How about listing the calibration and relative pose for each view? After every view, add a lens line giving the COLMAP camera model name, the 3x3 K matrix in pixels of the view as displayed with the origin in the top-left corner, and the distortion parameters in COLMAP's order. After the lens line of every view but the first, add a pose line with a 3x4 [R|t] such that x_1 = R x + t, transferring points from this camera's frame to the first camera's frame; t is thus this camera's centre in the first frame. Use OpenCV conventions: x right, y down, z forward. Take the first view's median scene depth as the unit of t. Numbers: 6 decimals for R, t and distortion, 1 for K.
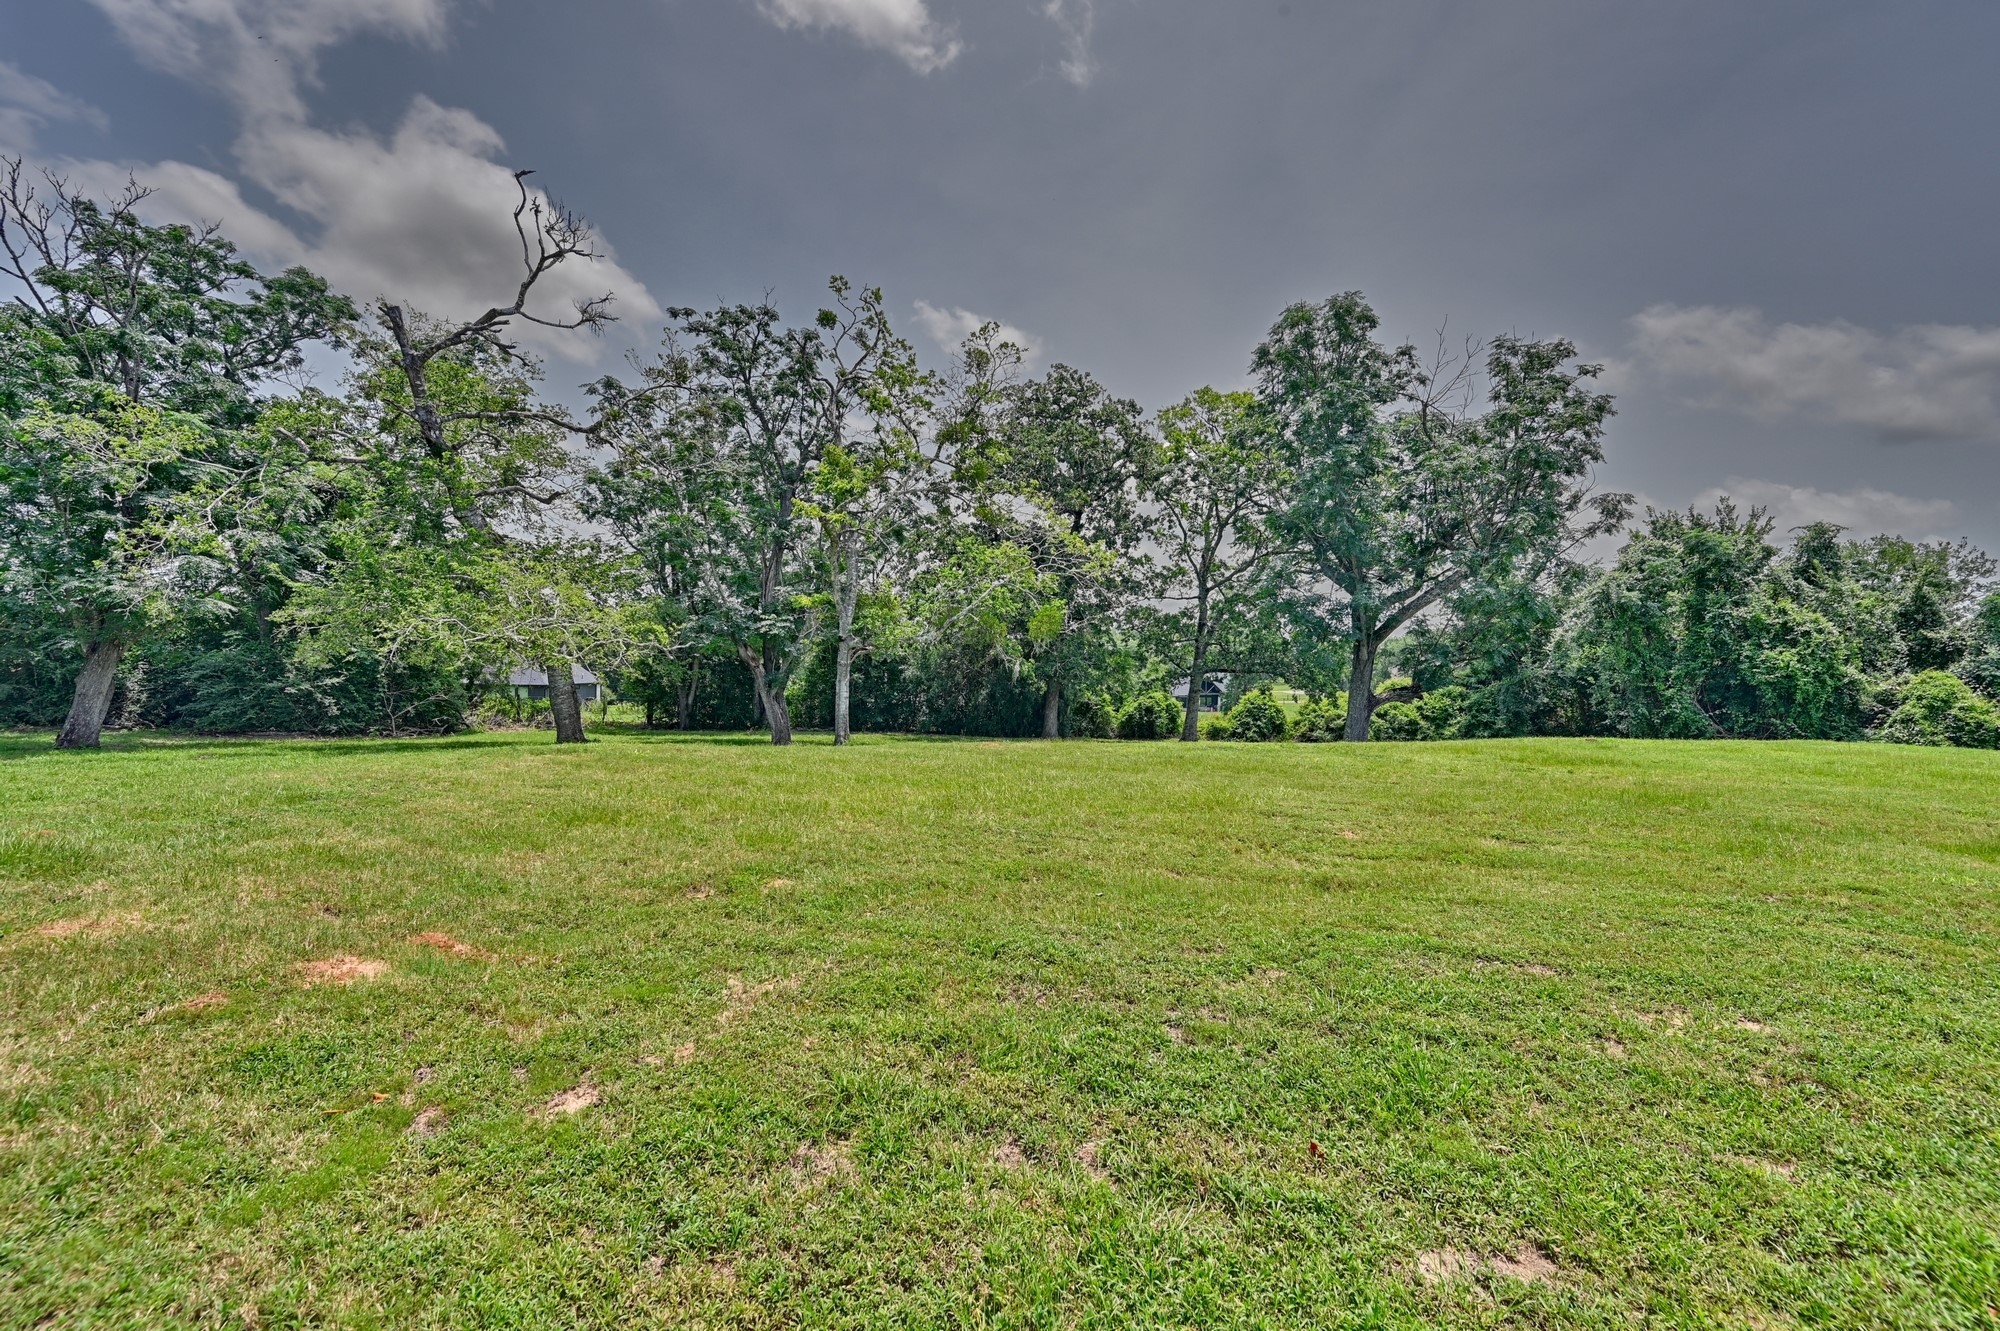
lens RADIAL K [[793.7, 0, 1002.7], [0, 793.7, 666.6], [0, 0, 1]] dist [-0.003355, 0.000491]
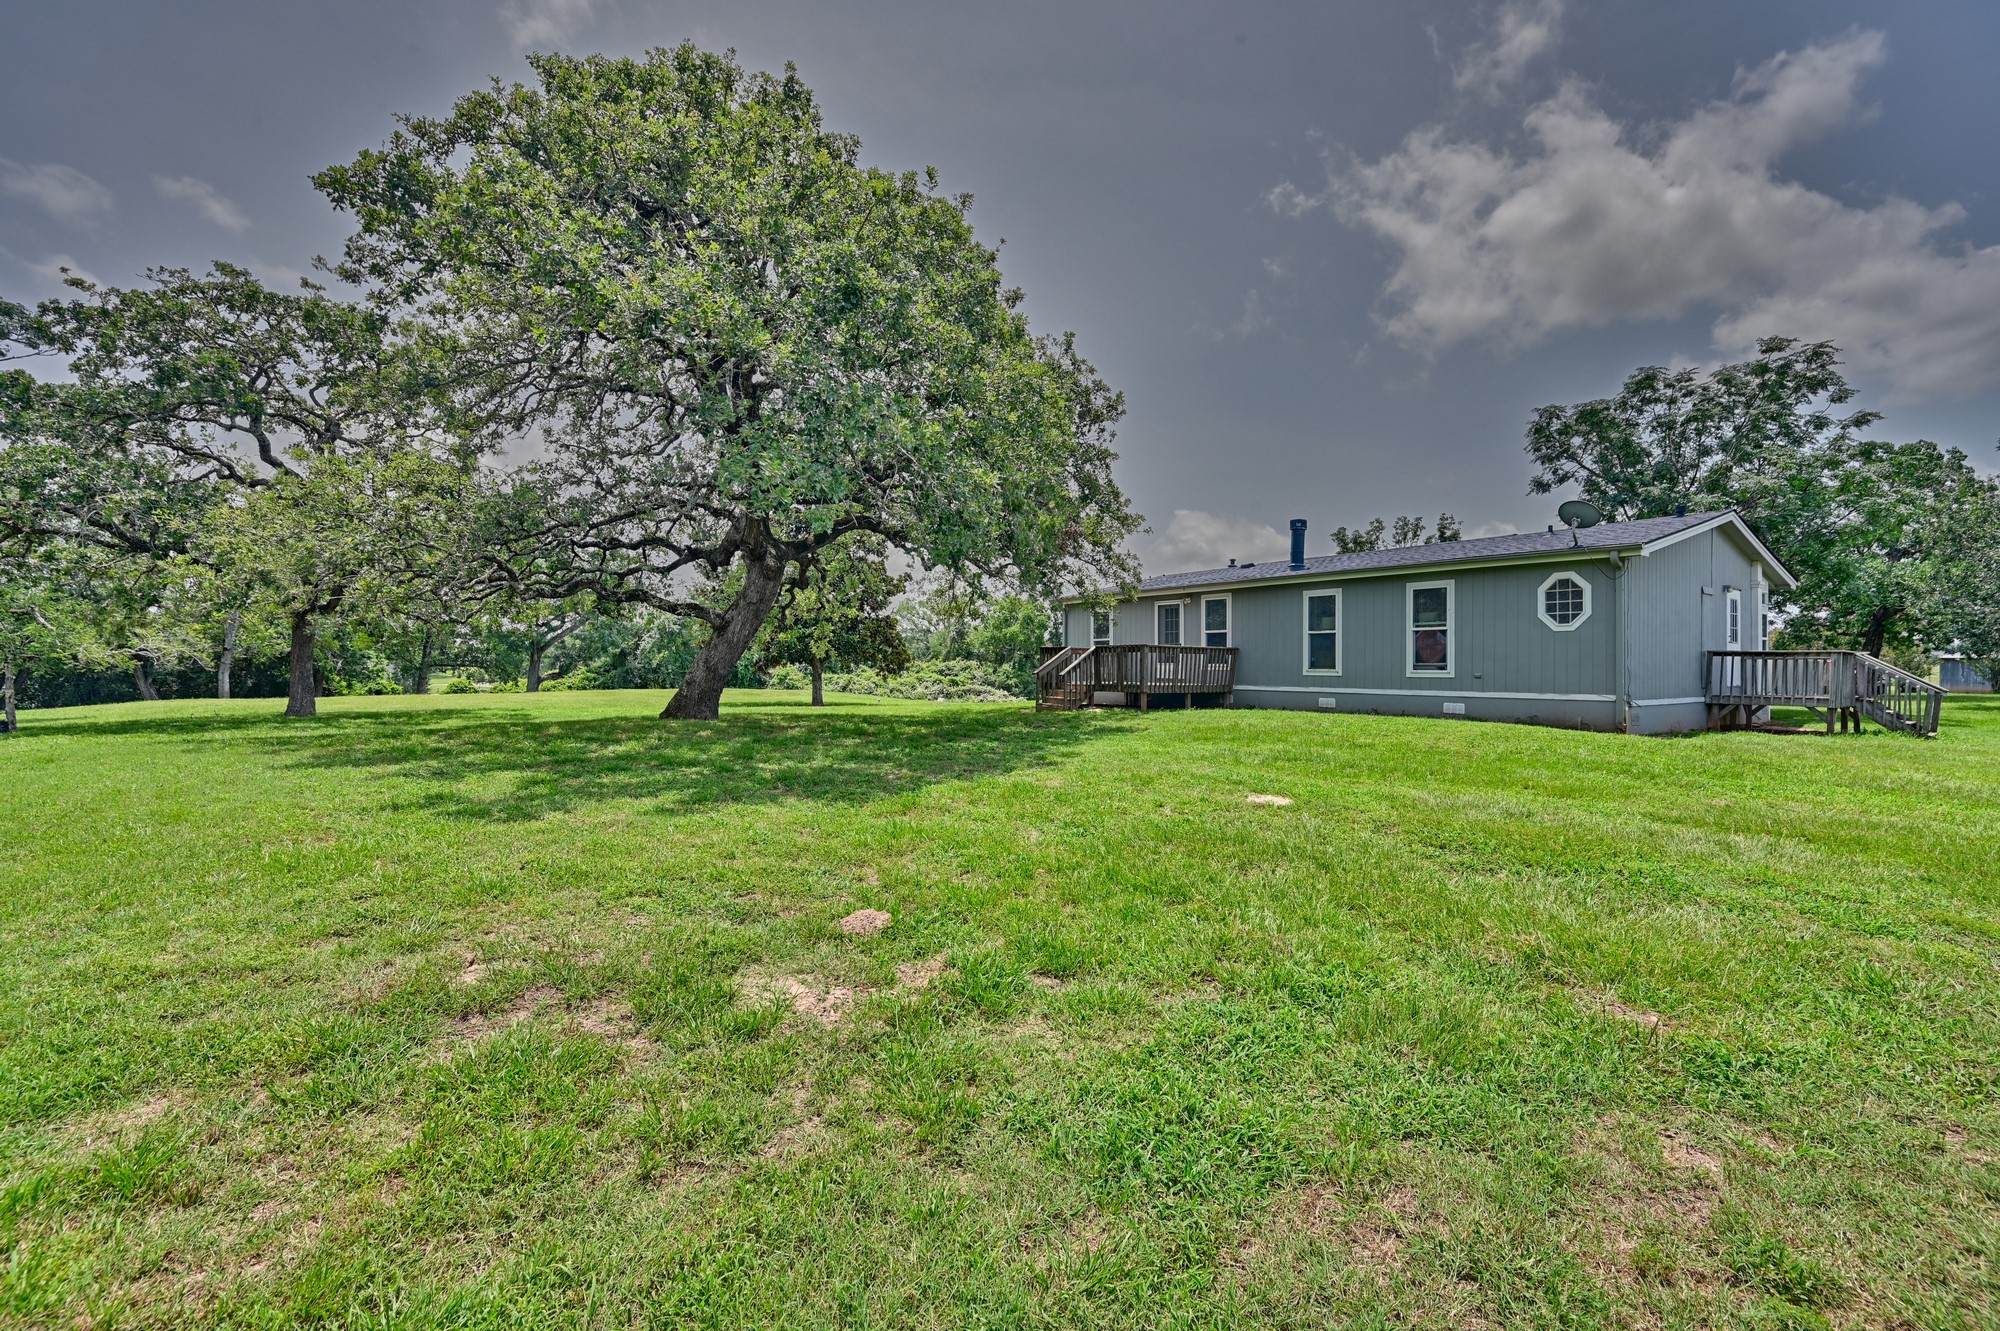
lens RADIAL K [[876.6, 0, 997.2], [0, 876.6, 663.5], [0, 0, 1]] dist [-0.001818, -0.000661]
pose [[0.616761, 0.001559, 0.787149, -0.546472], [-0.008497, 0.999953, 0.004677, -0.019256], [-0.787104, -0.009573, 0.616746, -1.237278]]
